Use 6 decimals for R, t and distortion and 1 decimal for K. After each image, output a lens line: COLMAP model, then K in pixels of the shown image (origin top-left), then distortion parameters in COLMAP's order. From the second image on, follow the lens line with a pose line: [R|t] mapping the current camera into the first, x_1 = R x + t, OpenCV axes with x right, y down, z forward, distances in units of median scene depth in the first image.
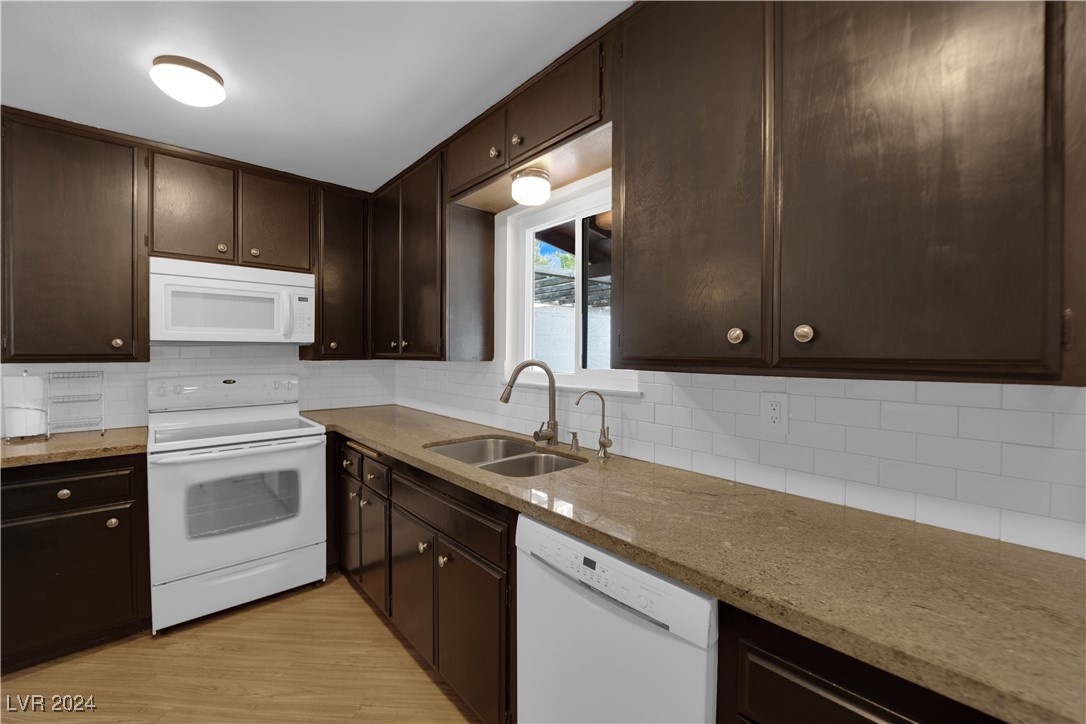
lens RADIAL K [[436.5, 0, 538.8], [0, 436.5, 359.3], [0, 0, 1]] dist [-0.011880, -0.002493]
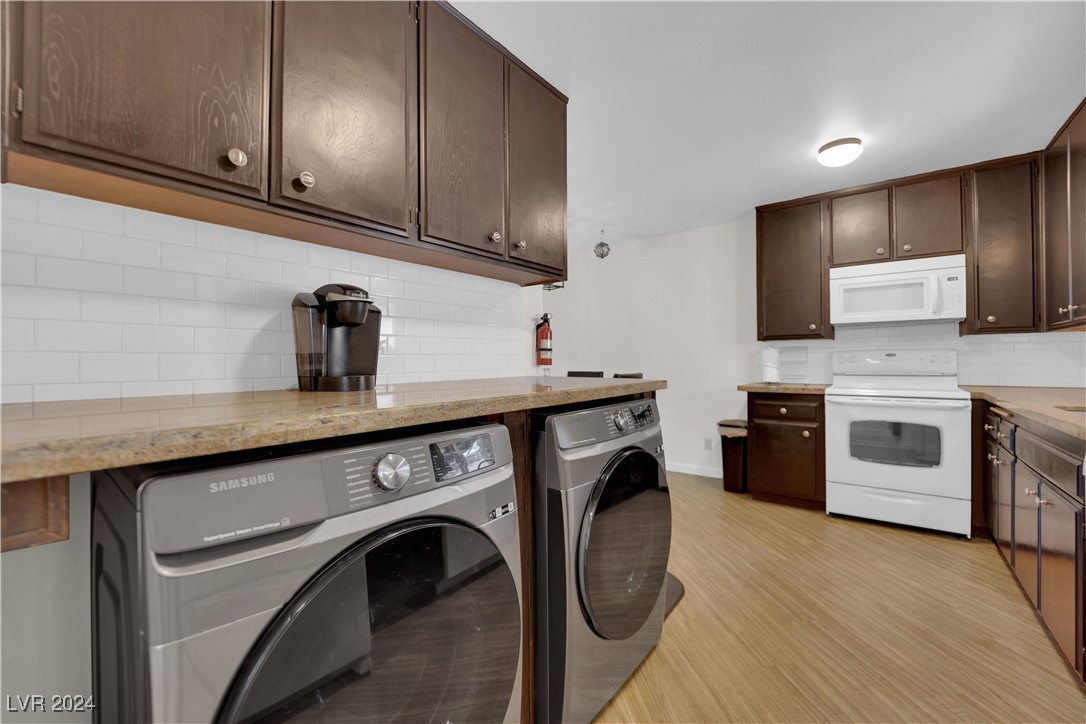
lens RADIAL K [[436.5, 0, 541.7], [0, 436.5, 356.1], [0, 0, 1]] dist [-0.011880, -0.002493]
pose [[0.170408, -0.011186, -0.985310, 0.435887], [-0.010999, 0.999852, -0.013254, 0.103341], [0.985312, 0.013096, 0.170260, -0.263267]]
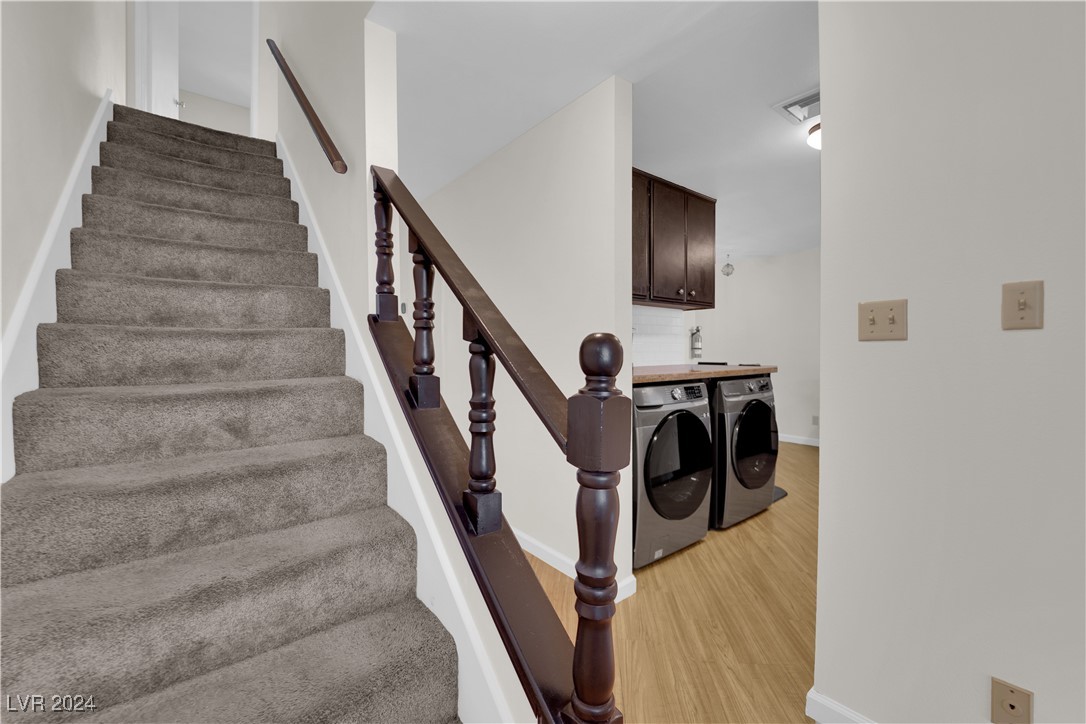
lens RADIAL K [[436.5, 0, 537.2], [0, 436.5, 359.1], [0, 0, 1]] dist [-0.011880, -0.002493]
pose [[-0.065390, 0.019901, -0.997661, 1.207693], [-0.015420, 0.999662, 0.020952, 0.088808], [0.997741, 0.016754, -0.065061, -0.615595]]
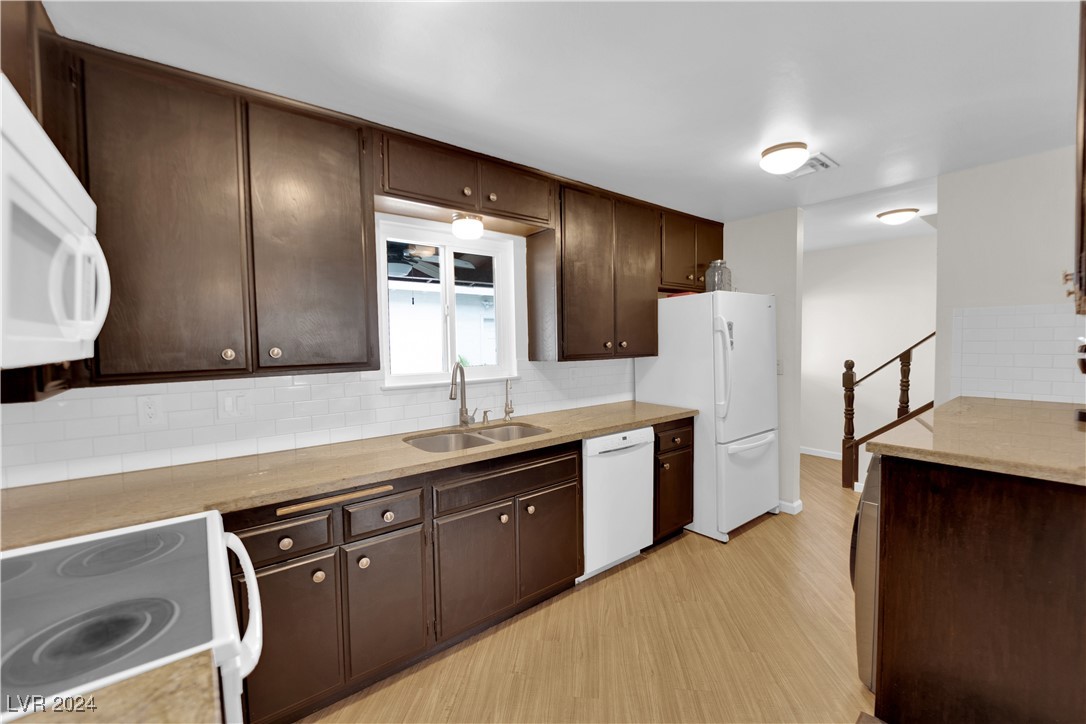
lens RADIAL K [[436.5, 0, 542.6], [0, 436.5, 362.2], [0, 0, 1]] dist [-0.011880, -0.002493]
pose [[0.056610, -0.053507, 0.996962, -1.150940], [0.031878, 0.998151, 0.051761, -0.051193], [-0.997887, 0.028851, 0.058211, 0.641743]]
